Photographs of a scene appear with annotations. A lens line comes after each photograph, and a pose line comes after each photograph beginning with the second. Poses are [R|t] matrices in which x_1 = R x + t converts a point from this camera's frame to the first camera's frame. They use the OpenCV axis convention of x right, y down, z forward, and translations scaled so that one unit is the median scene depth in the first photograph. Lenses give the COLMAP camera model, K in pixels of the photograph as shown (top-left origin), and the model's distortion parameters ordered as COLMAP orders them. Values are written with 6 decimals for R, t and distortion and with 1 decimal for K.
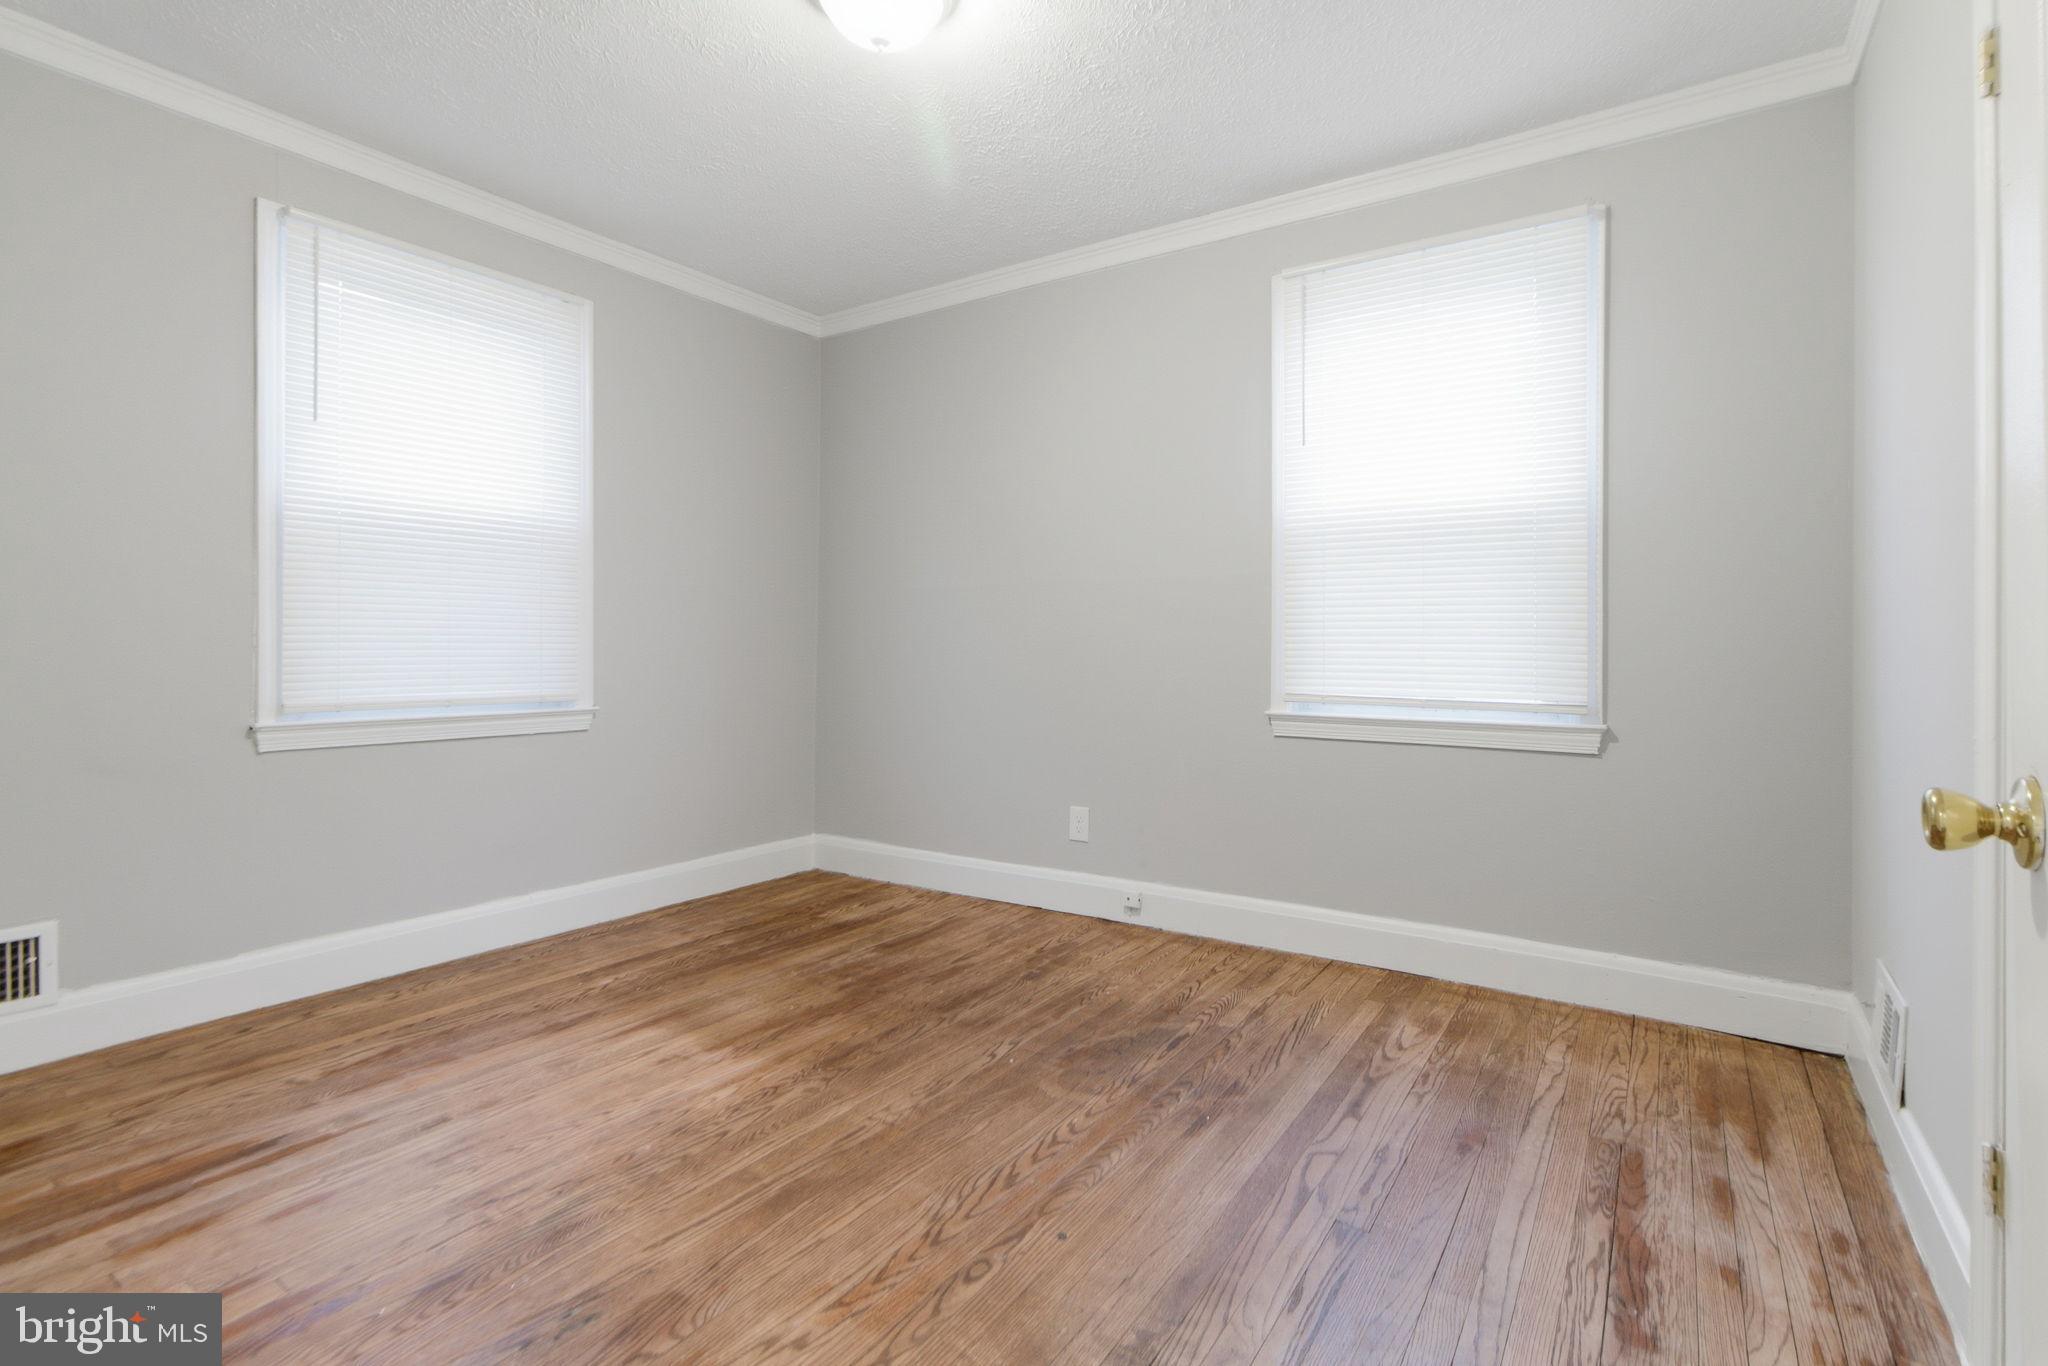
lens RADIAL K [[970.5, 0, 1038.3], [0, 970.5, 644.7], [0, 0, 1]] dist [-0.000047, 0.000918]
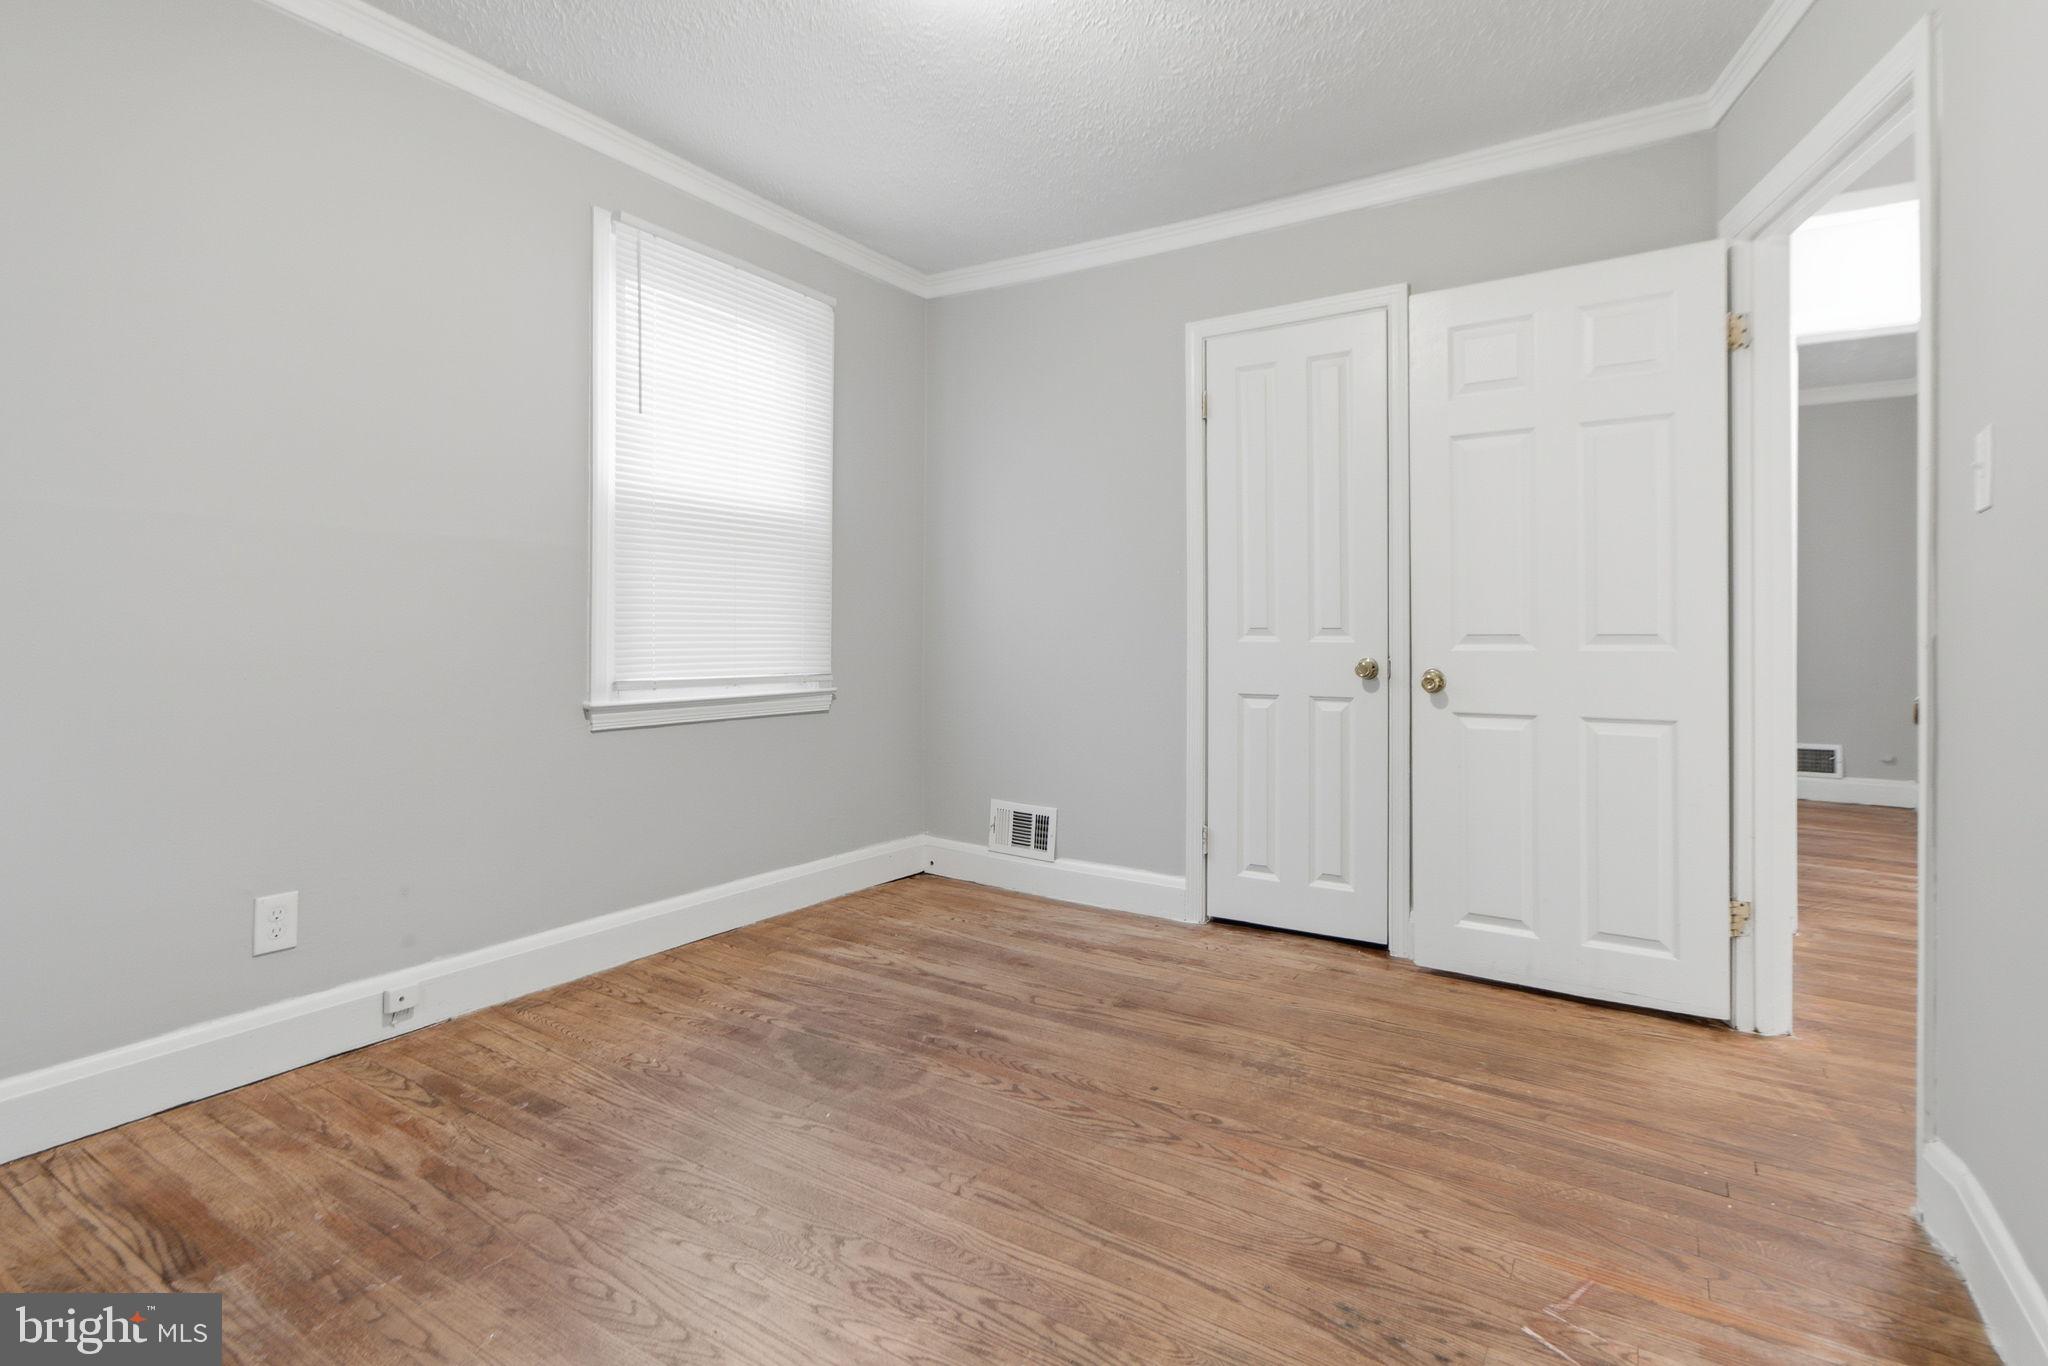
lens RADIAL K [[955.9, 0, 1105.0], [0, 955.9, 626.4], [0, 0, 1]] dist [-0.002177, 0.000092]
pose [[-0.056919, 0.002724, 0.998375, -0.822015], [-0.014359, 0.999891, -0.003546, -0.004519], [-0.998276, -0.014537, -0.056874, 0.750747]]
